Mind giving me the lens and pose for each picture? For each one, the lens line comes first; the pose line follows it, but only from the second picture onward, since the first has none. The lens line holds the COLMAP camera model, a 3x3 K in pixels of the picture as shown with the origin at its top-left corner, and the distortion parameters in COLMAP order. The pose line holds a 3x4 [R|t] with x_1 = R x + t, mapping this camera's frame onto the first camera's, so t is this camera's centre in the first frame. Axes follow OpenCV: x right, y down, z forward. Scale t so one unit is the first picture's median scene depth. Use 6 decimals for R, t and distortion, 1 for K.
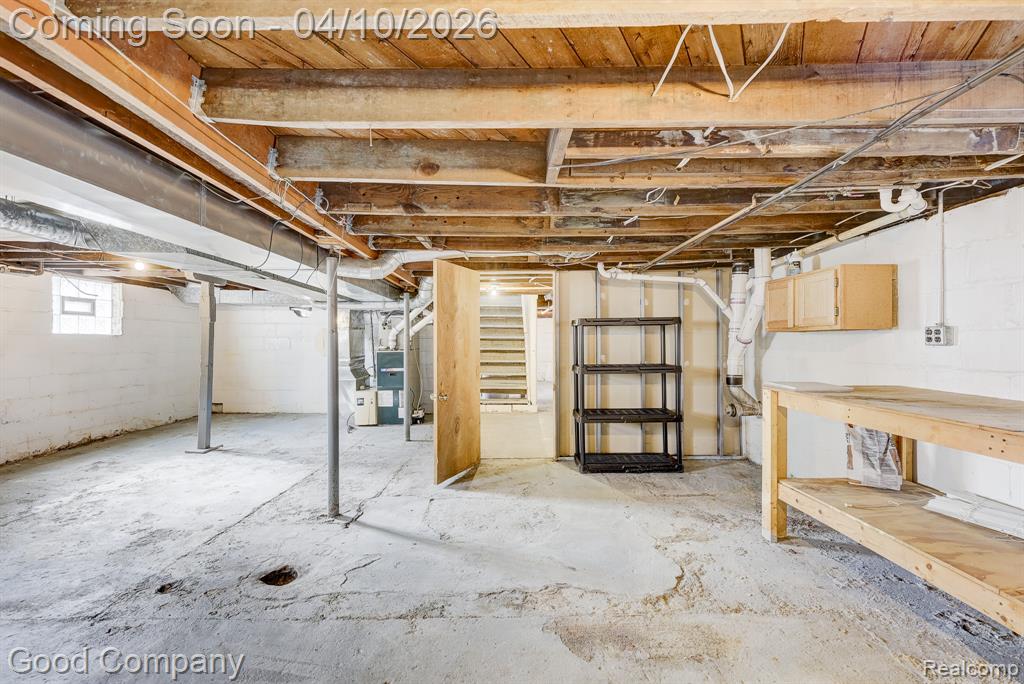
lens RADIAL K [[436.4, 0, 504.2], [0, 436.4, 344.6], [0, 0, 1]] dist [-0.008892, -0.000056]
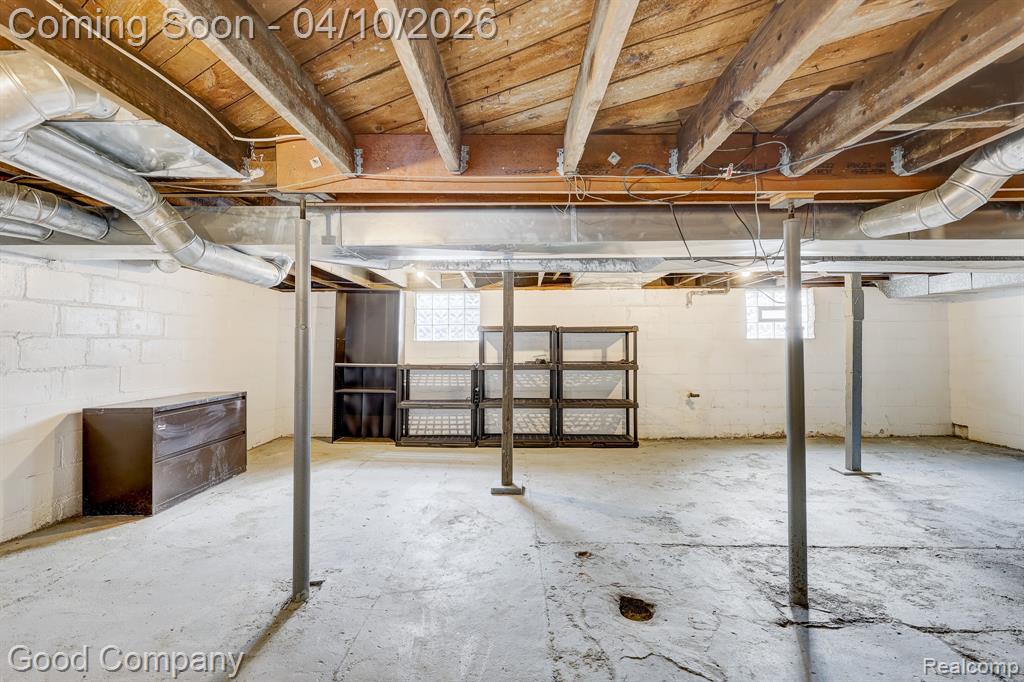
lens RADIAL K [[436.4, 0, 504.2], [0, 436.4, 343.6], [0, 0, 1]] dist [-0.008892, -0.000056]
pose [[-0.026133, -0.012273, -0.999583, 0.309885], [0.002955, 0.999919, -0.012354, 0.001011], [0.999654, -0.003277, -0.026095, 0.601478]]
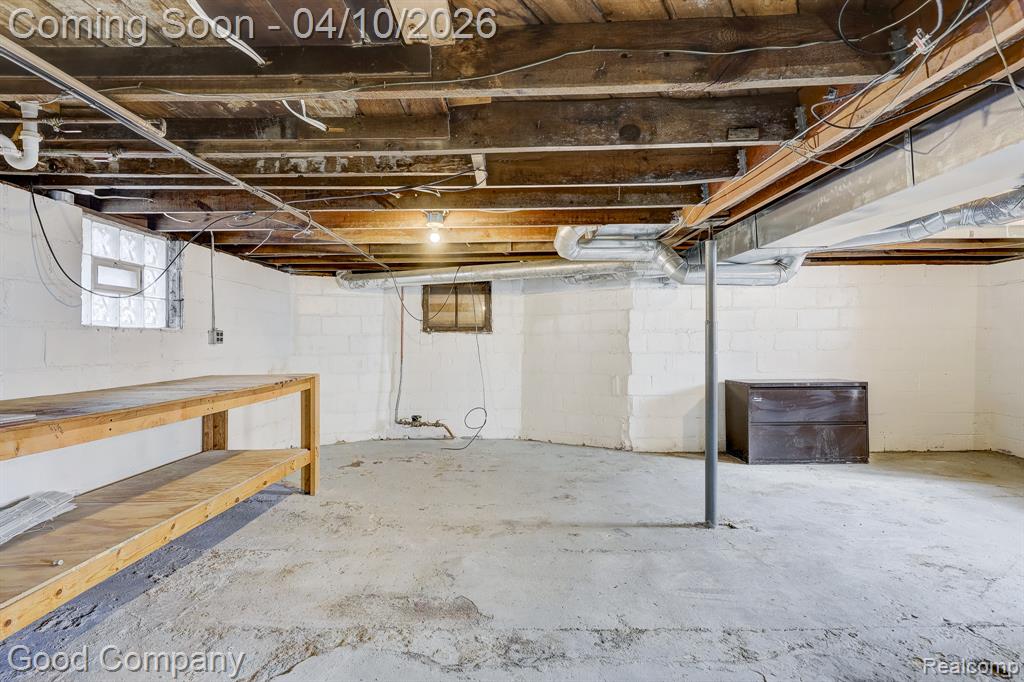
lens RADIAL K [[499.0, 0, 517.5], [0, 499.0, 342.0], [0, 0, 1]] dist [-0.000855, -0.000180]
pose [[-0.999949, 0.004164, -0.009243, 0.024065], [0.004149, 0.999990, 0.001581, 0.002768], [0.009250, 0.001543, -0.999956, 1.352494]]
